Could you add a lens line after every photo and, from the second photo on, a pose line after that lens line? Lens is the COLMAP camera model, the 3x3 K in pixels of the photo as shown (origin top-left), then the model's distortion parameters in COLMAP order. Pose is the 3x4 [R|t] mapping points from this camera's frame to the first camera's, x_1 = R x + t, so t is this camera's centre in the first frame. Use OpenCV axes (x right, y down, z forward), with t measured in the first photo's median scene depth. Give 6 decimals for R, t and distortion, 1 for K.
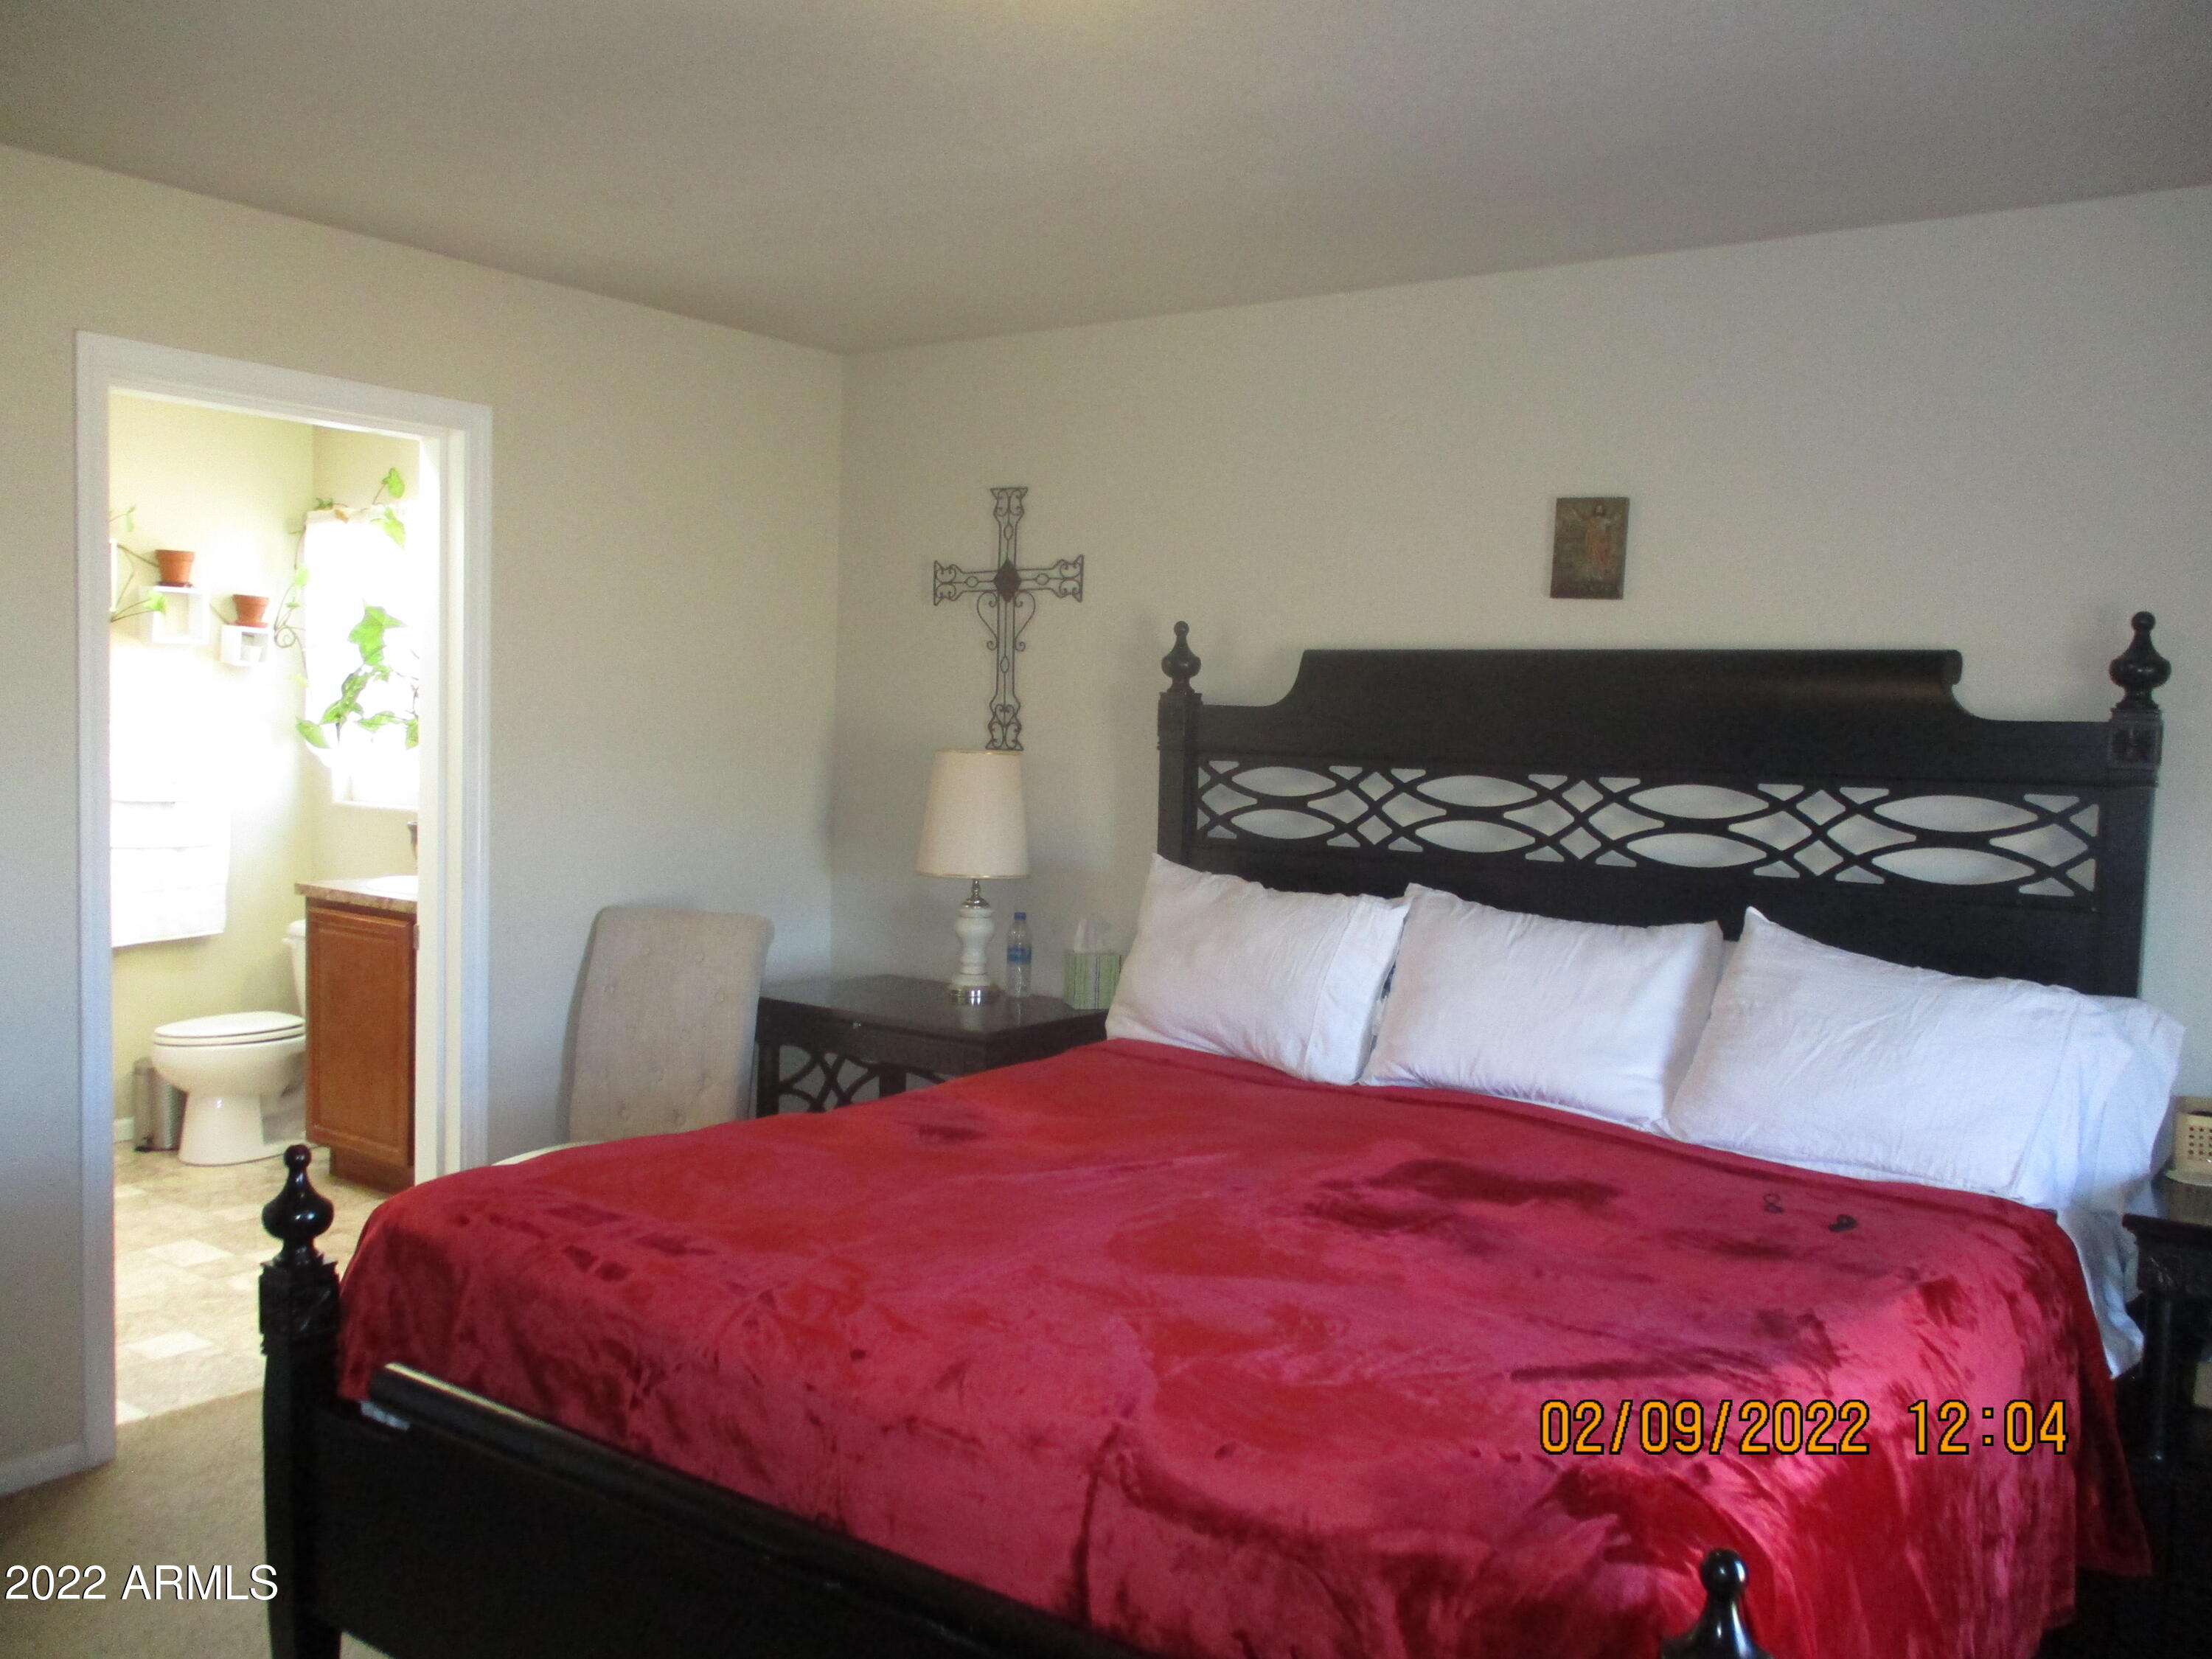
lens RADIAL K [[1818.3, 0, 1096.9], [0, 1818.3, 842.3], [0, 0, 1]] dist [-0.008402, -0.005664]
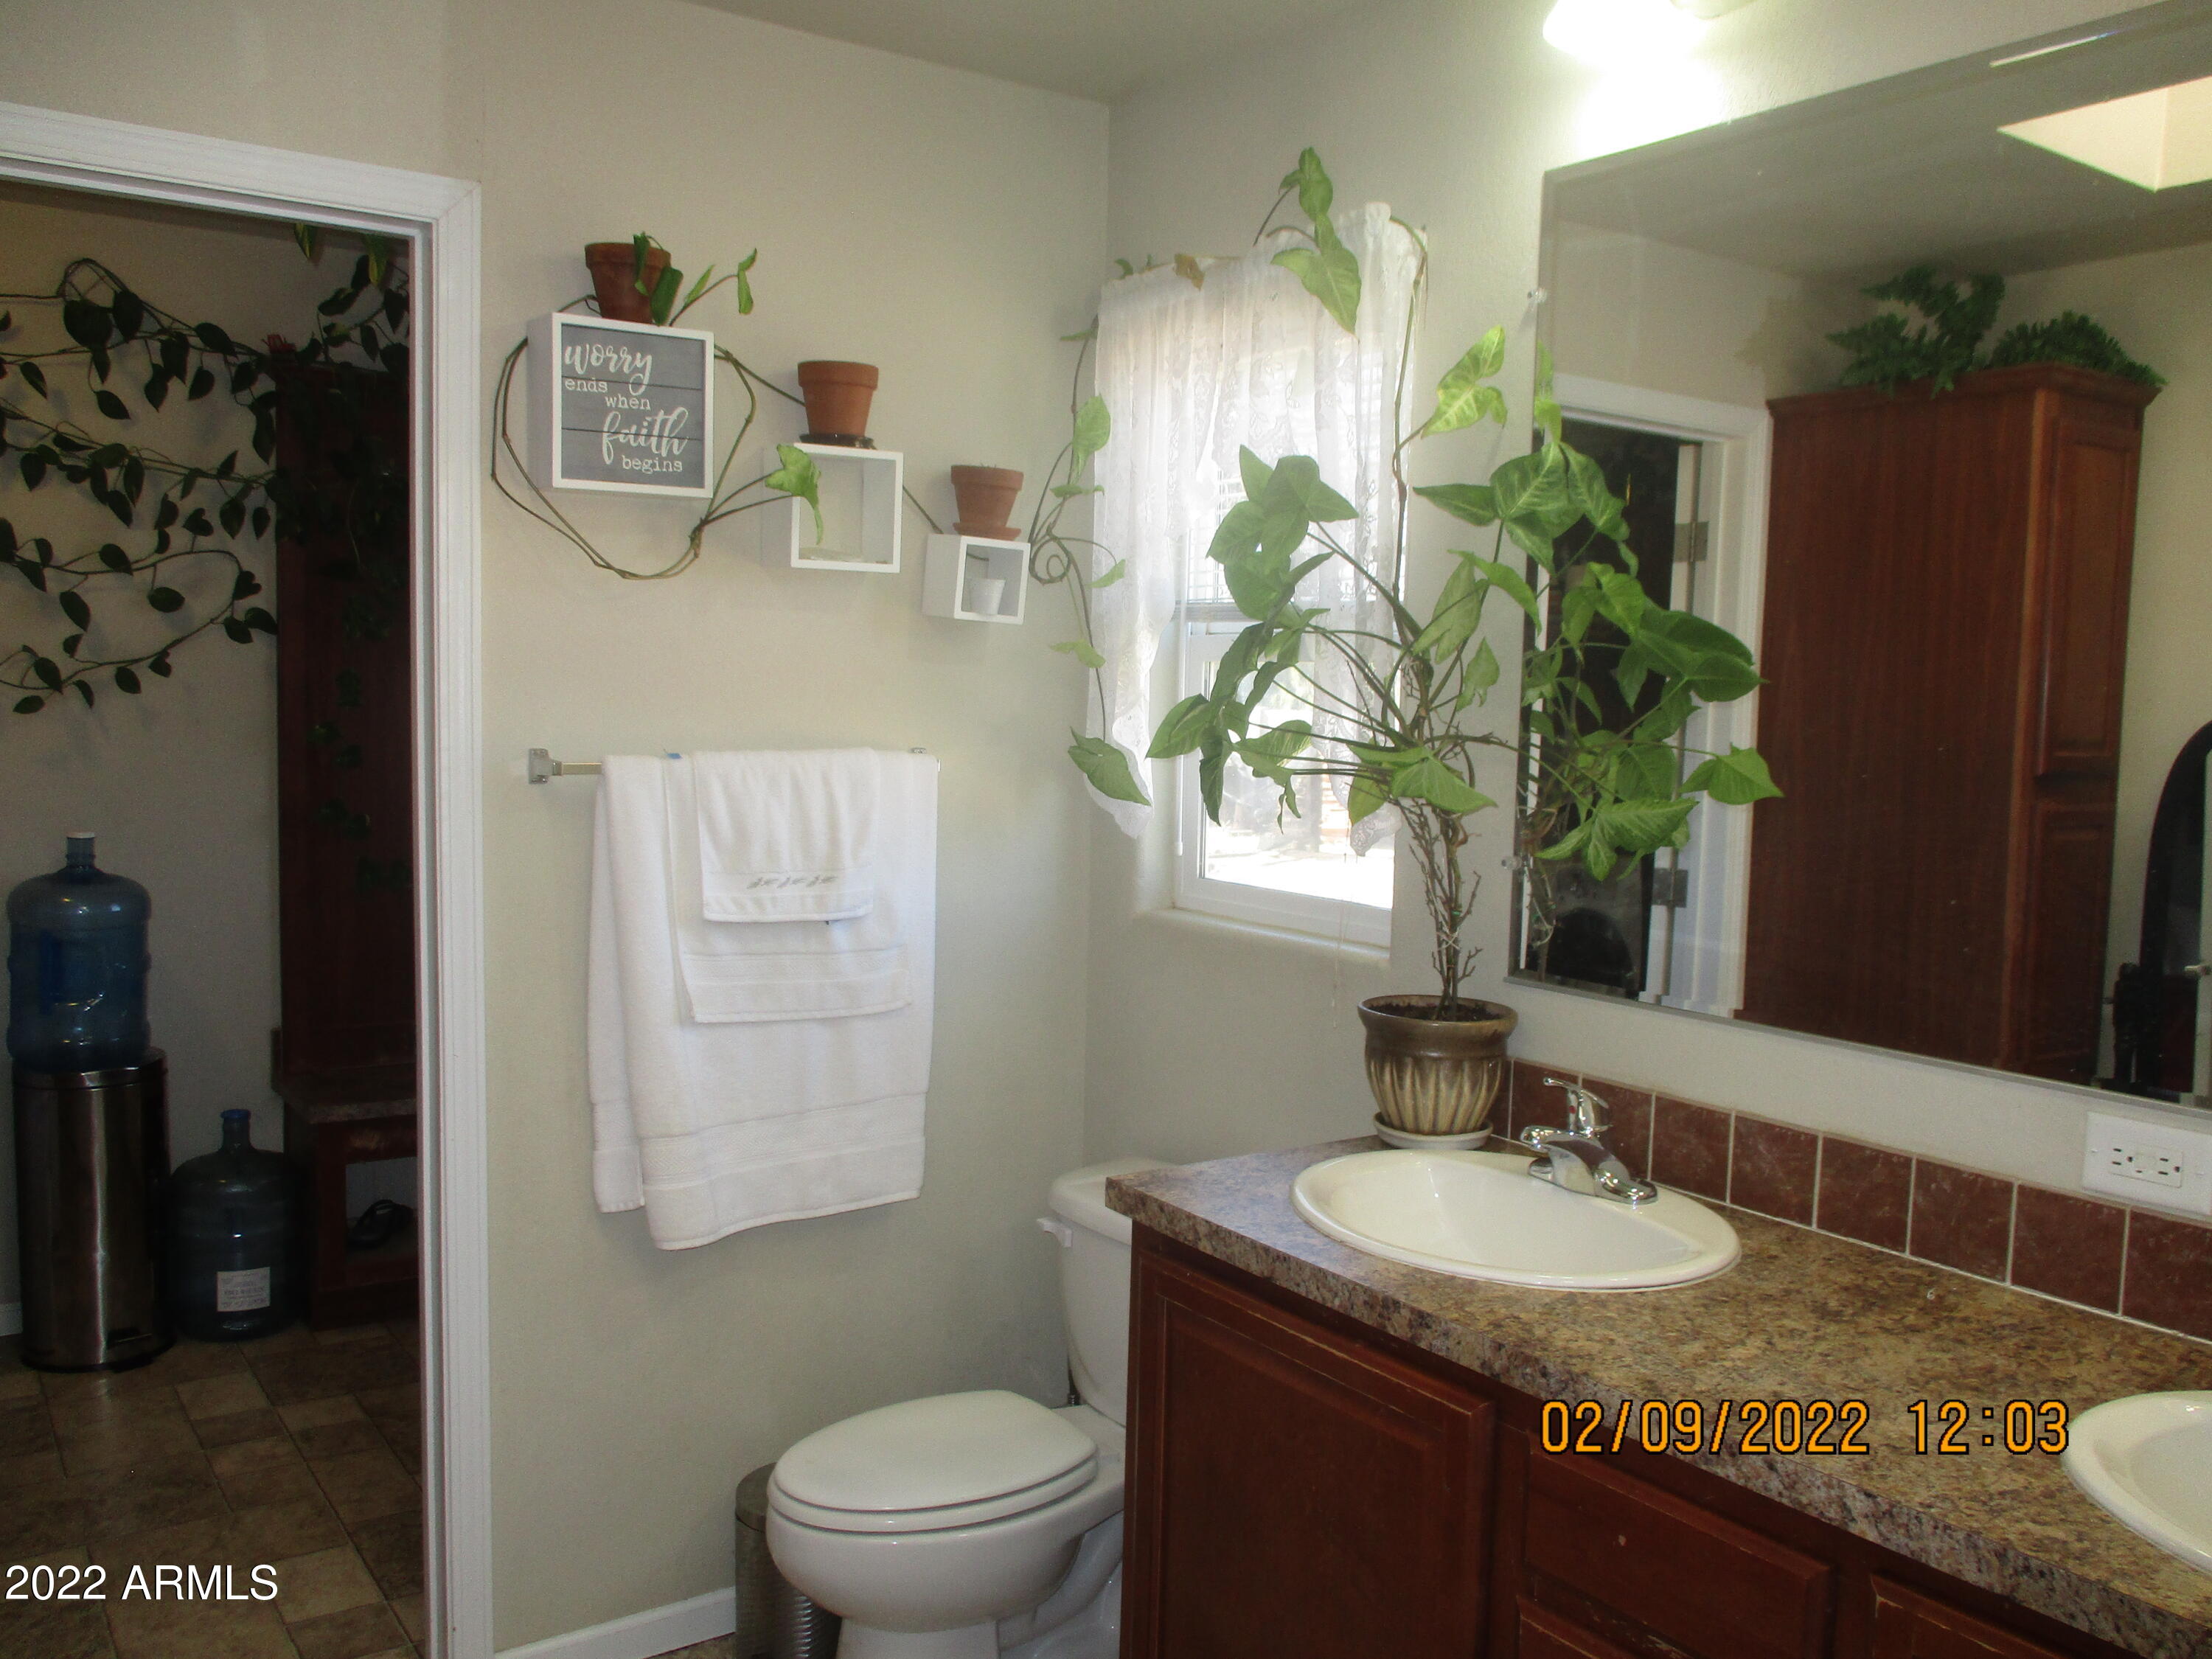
lens RADIAL K [[1818.3, 0, 1108.4], [0, 1818.3, 829.7], [0, 0, 1]] dist [-0.008402, -0.005664]
pose [[0.949478, 0.020816, -0.313142, -0.296210], [-0.019021, 0.999780, 0.008786, -0.050326], [0.313257, -0.002385, 0.949666, 0.582427]]
